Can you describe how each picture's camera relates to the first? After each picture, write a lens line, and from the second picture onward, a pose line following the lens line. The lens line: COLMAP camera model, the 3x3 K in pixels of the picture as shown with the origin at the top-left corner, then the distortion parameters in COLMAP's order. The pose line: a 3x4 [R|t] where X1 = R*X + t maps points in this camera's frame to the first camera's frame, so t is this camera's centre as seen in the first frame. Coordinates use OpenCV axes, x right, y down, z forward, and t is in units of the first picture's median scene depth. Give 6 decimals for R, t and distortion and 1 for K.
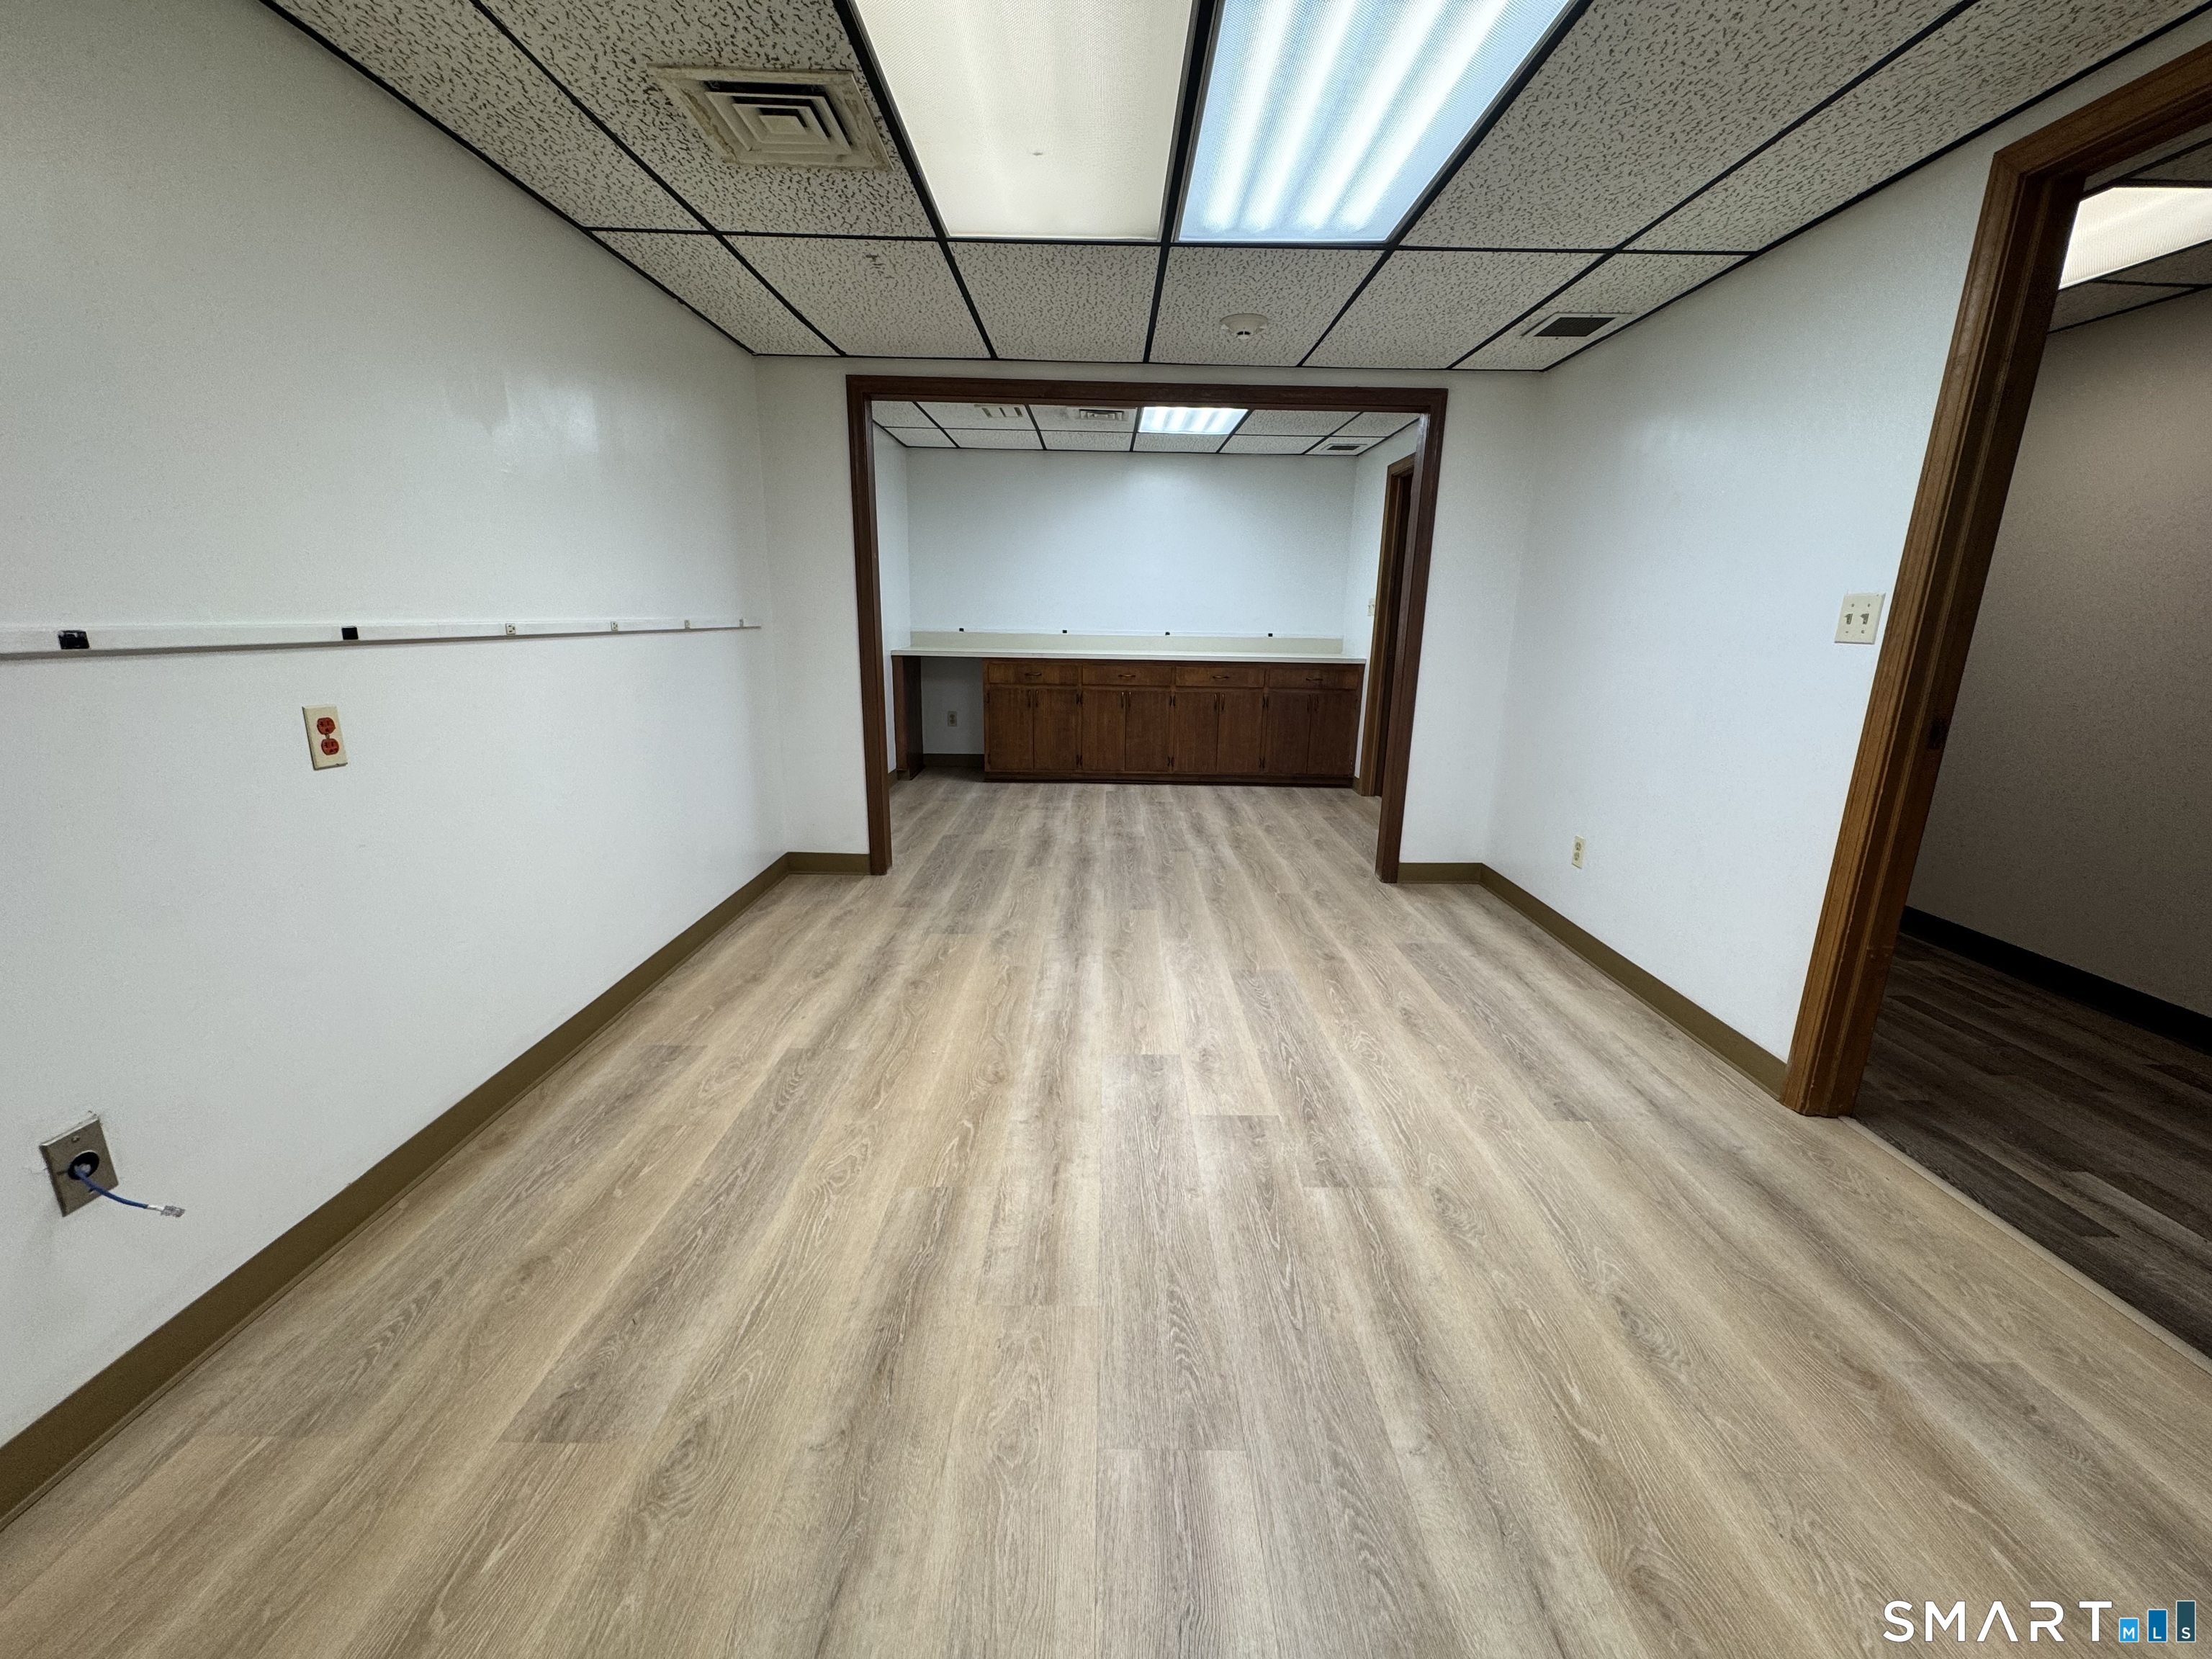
lens RADIAL K [[880.4, 0, 1109.4], [0, 880.4, 830.7], [0, 0, 1]] dist [-0.000966, 0.000154]
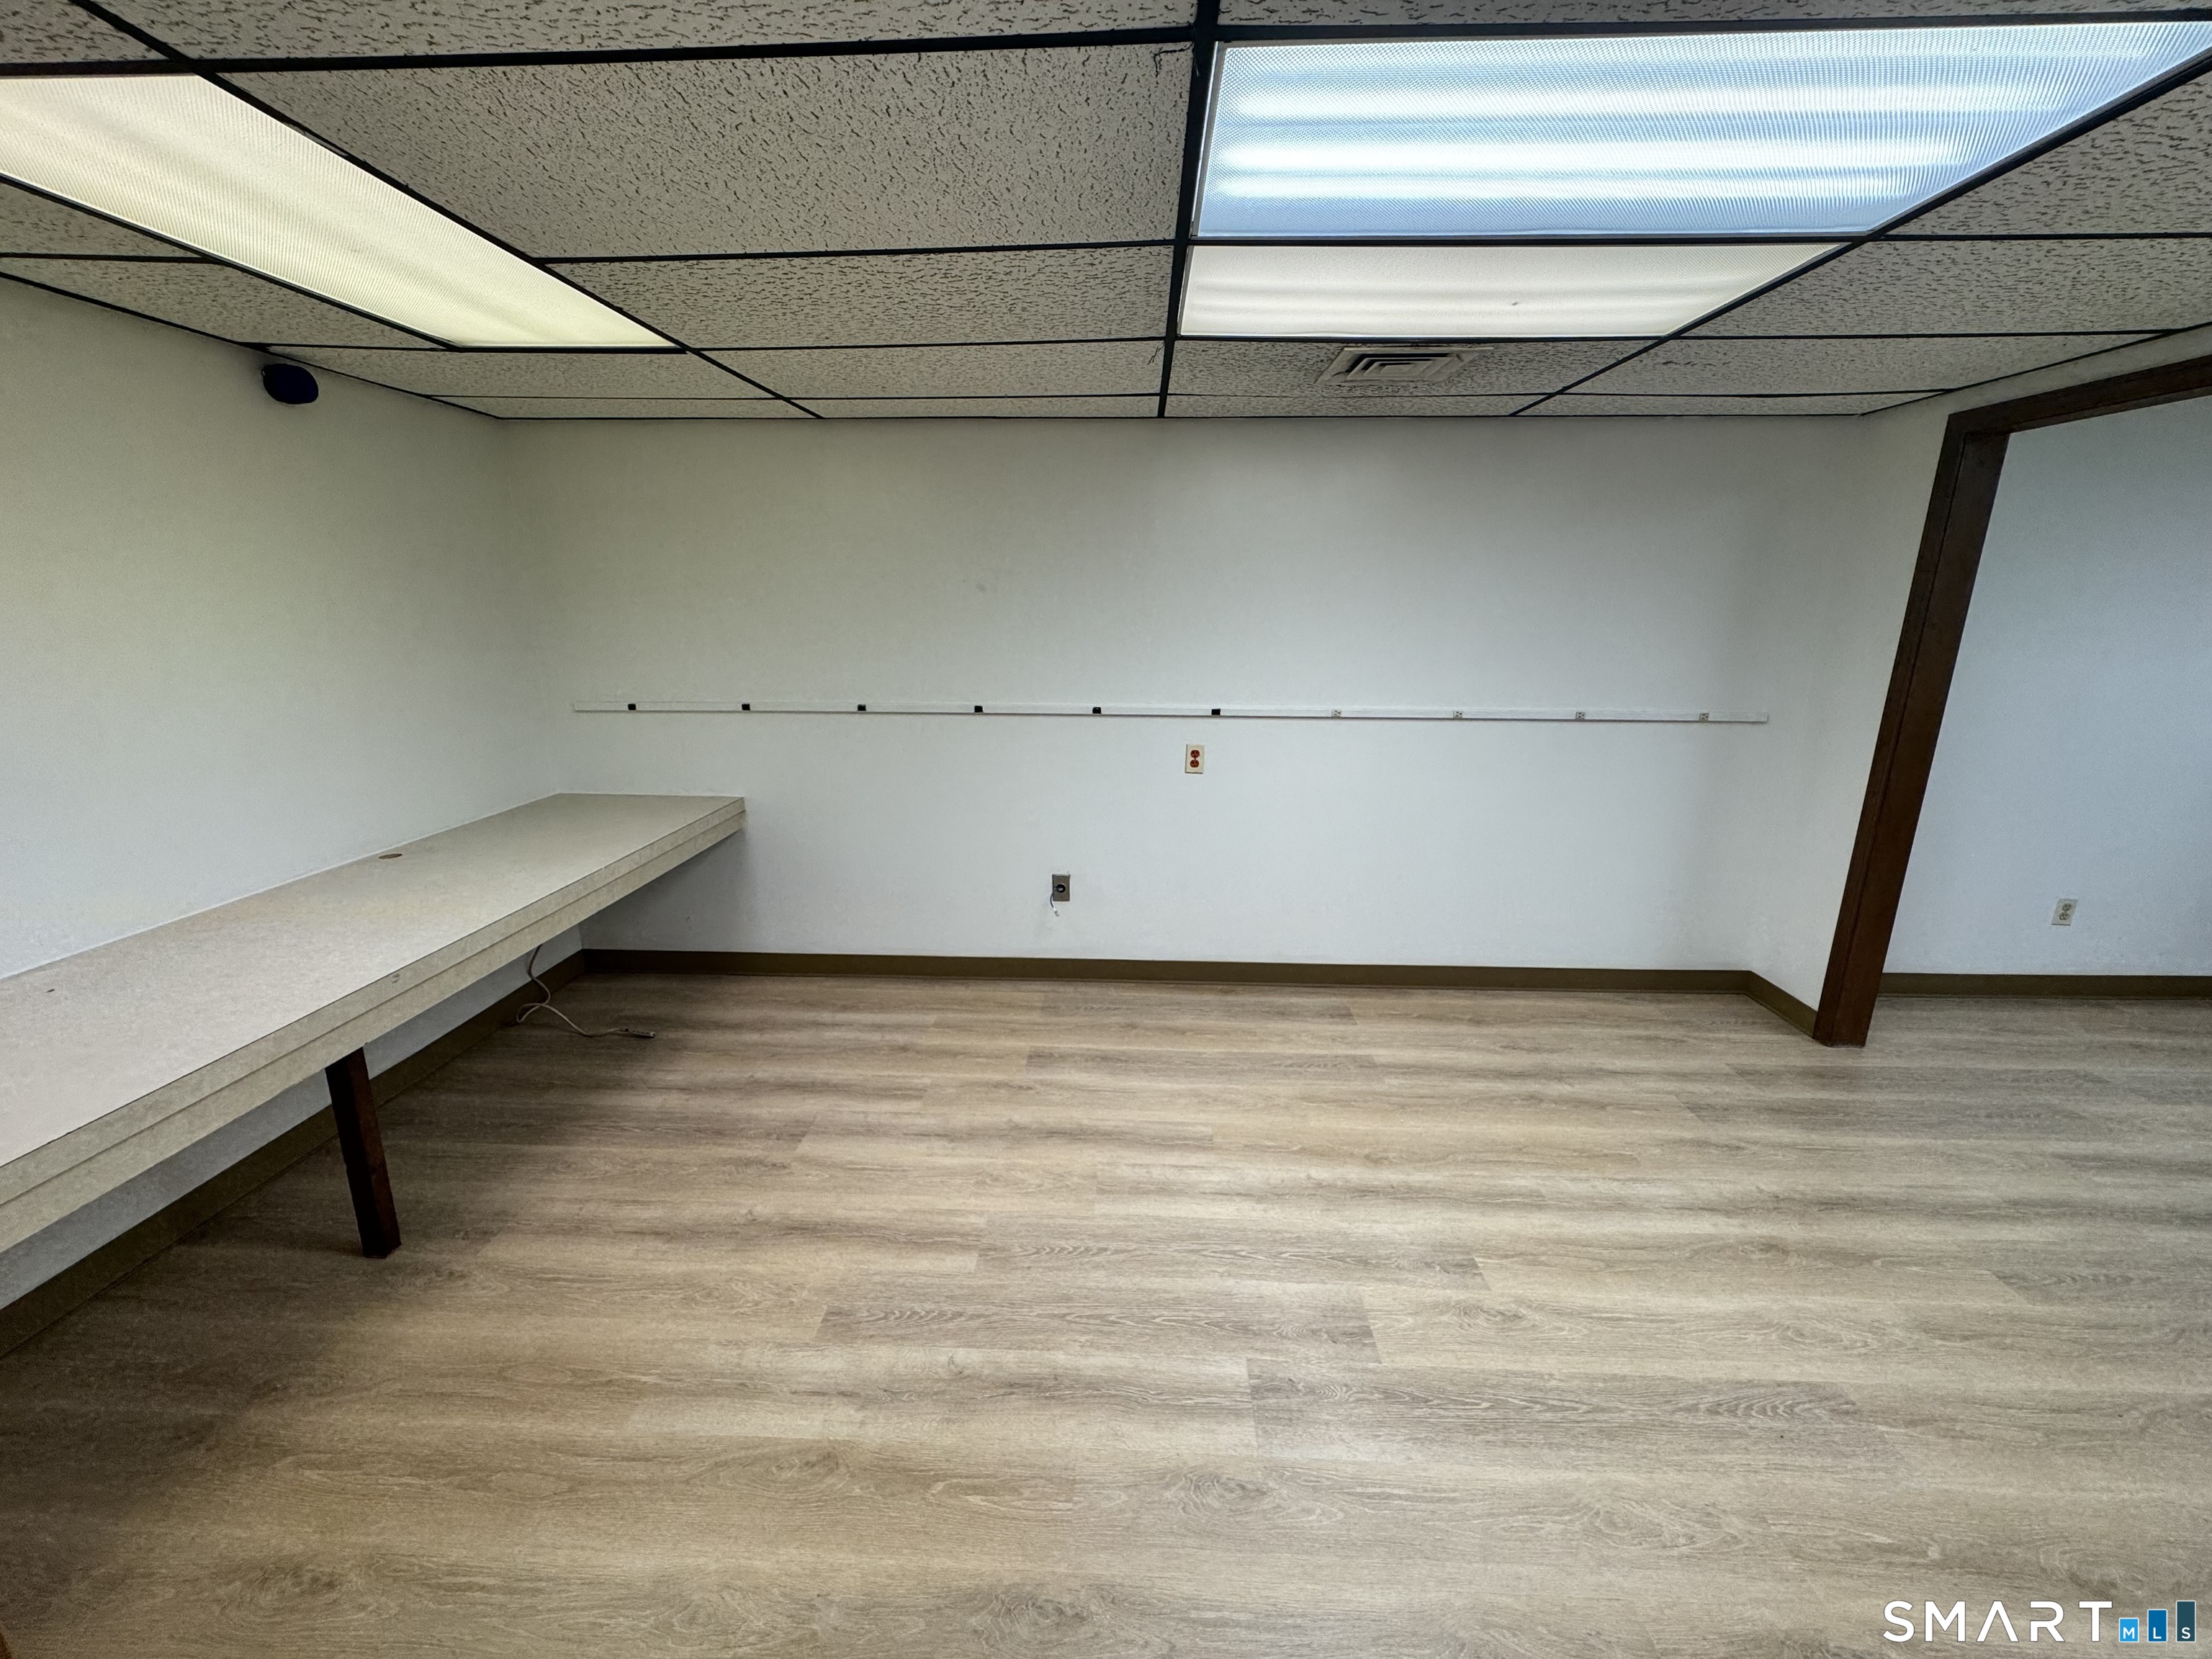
lens RADIAL K [[889.8, 0, 1110.2], [0, 889.8, 814.6], [0, 0, 1]] dist [-0.000189, 0.000014]
pose [[-0.040342, 0.216373, -0.975477, 0.771376], [-0.246106, 0.944043, 0.219579, -0.249885], [0.968403, 0.248929, 0.015166, 0.502738]]
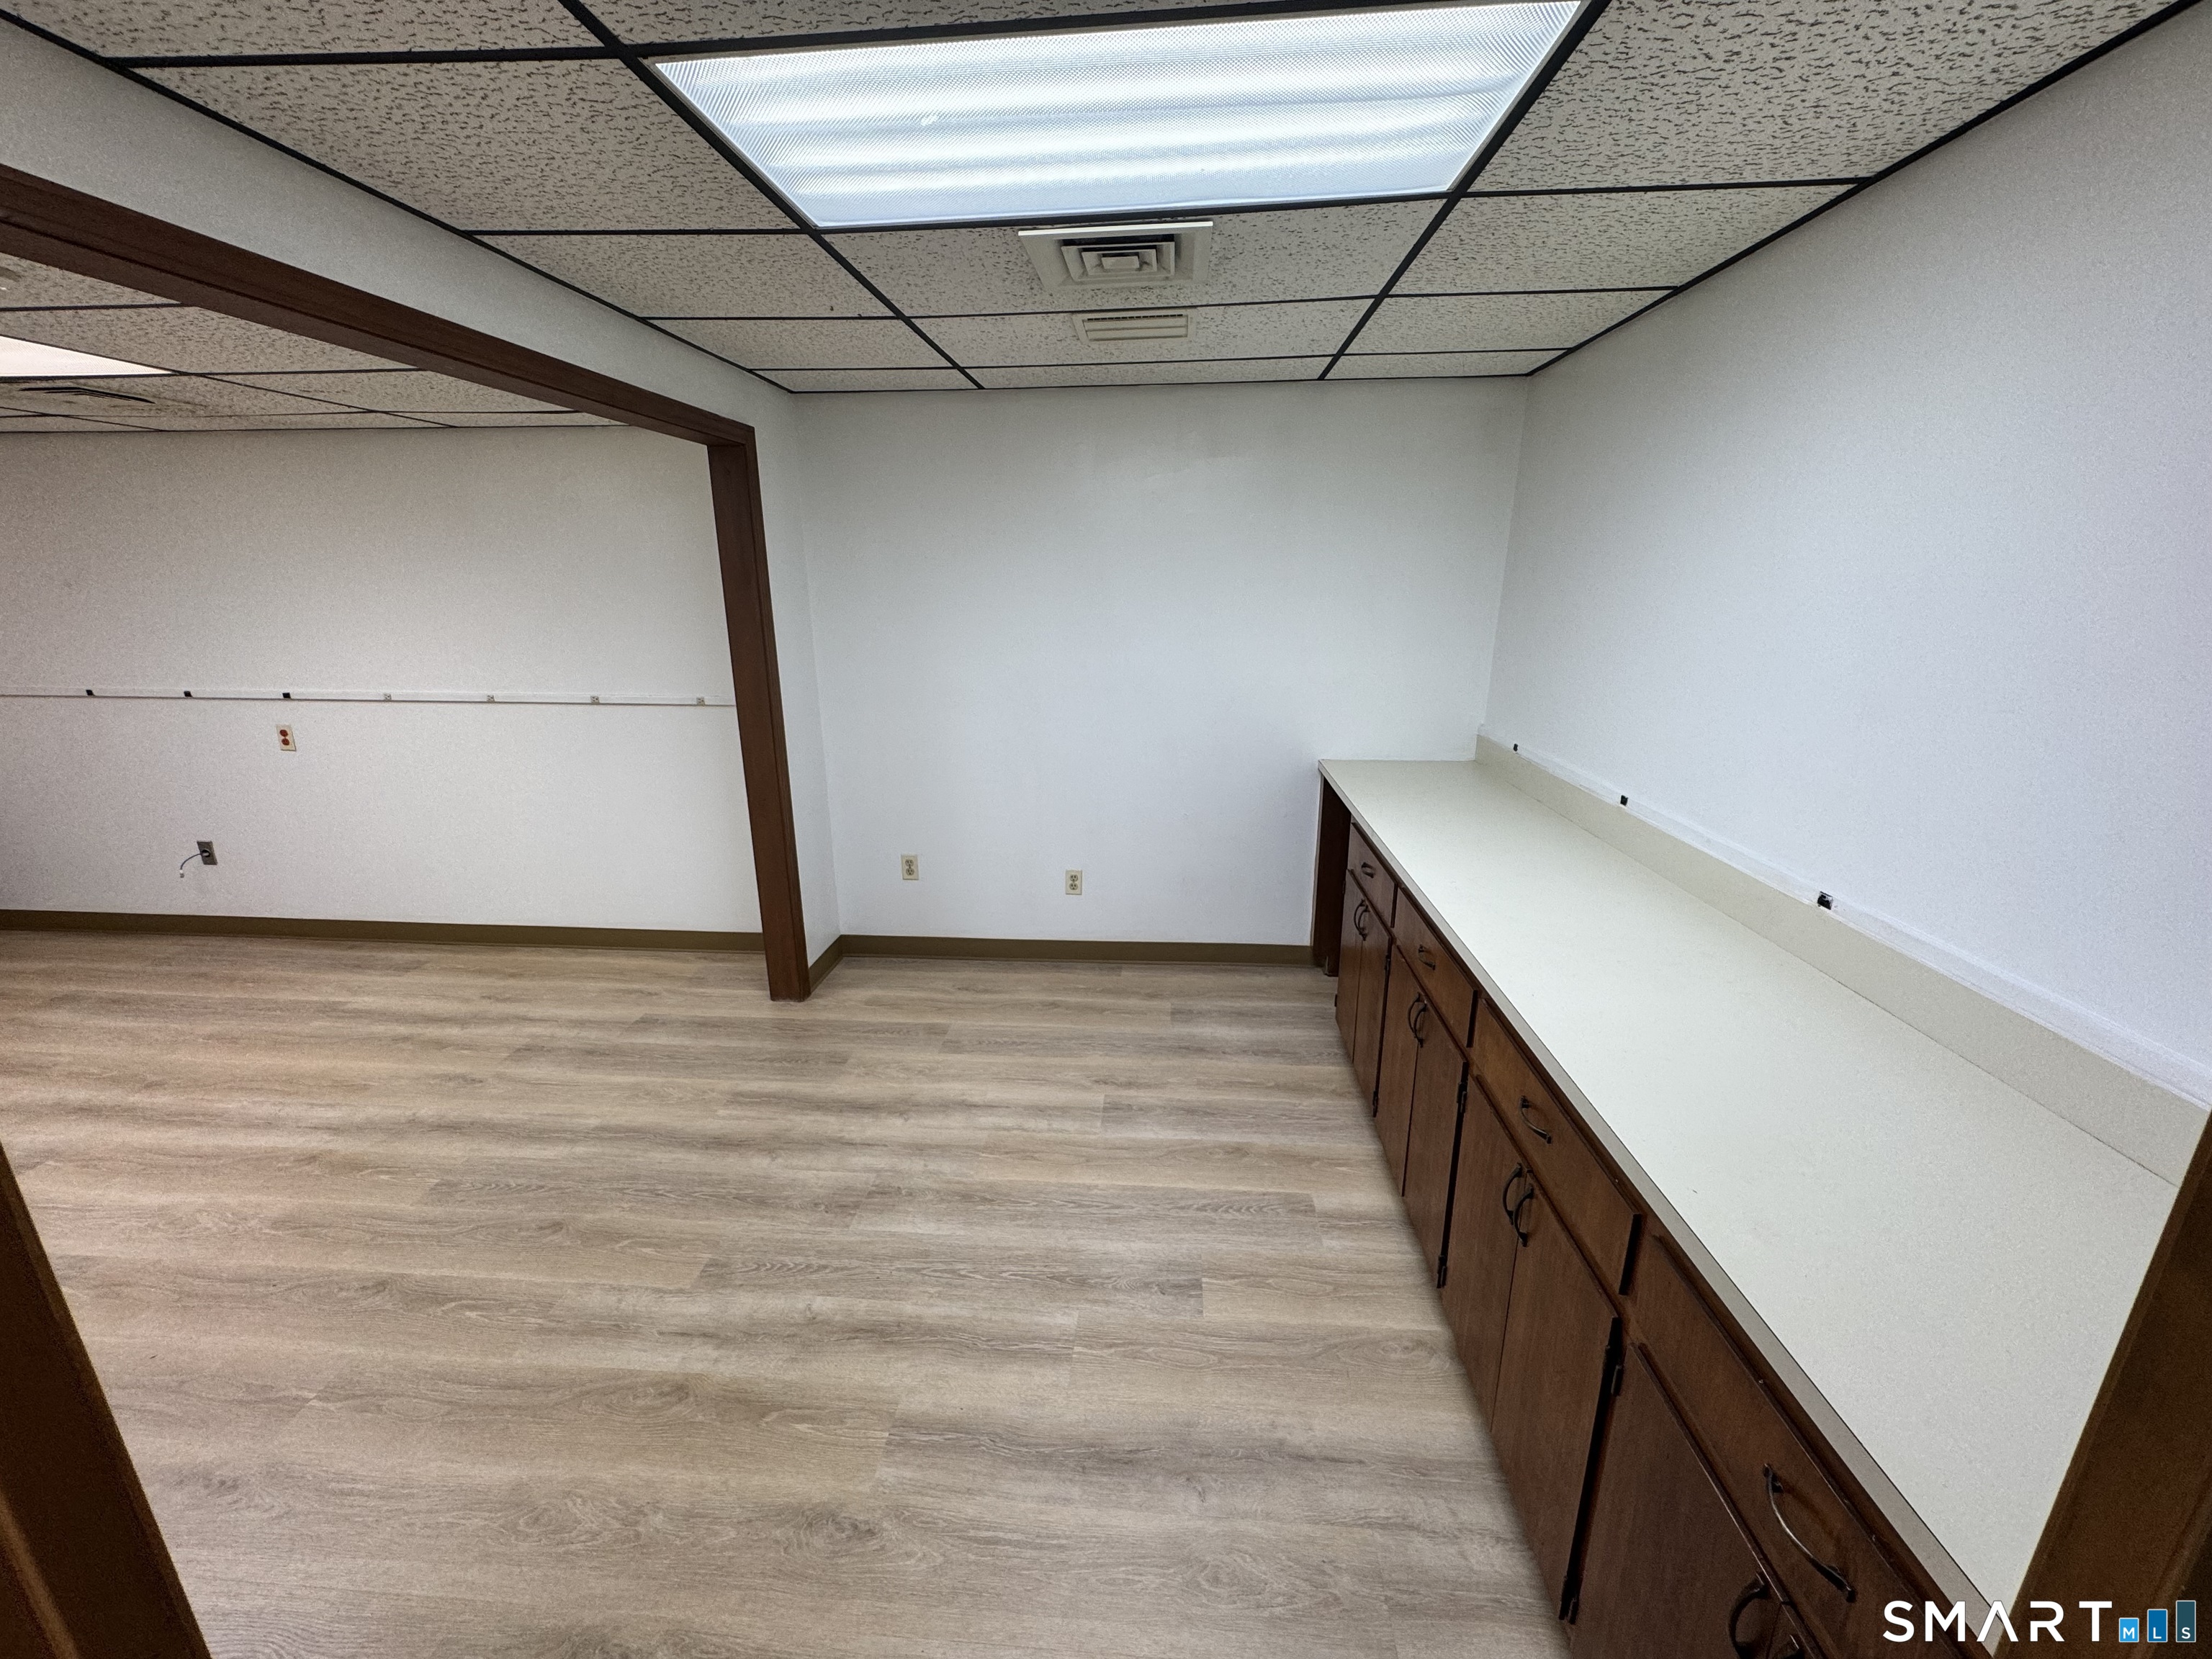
lens RADIAL K [[880.4, 0, 1109.4], [0, 880.4, 830.7], [0, 0, 1]] dist [-0.000966, 0.000154]
pose [[-0.076159, 0.259086, -0.962847, 0.791065], [-0.243444, 0.931596, 0.269932, -0.652417], [0.966920, 0.254957, -0.007876, 2.004306]]
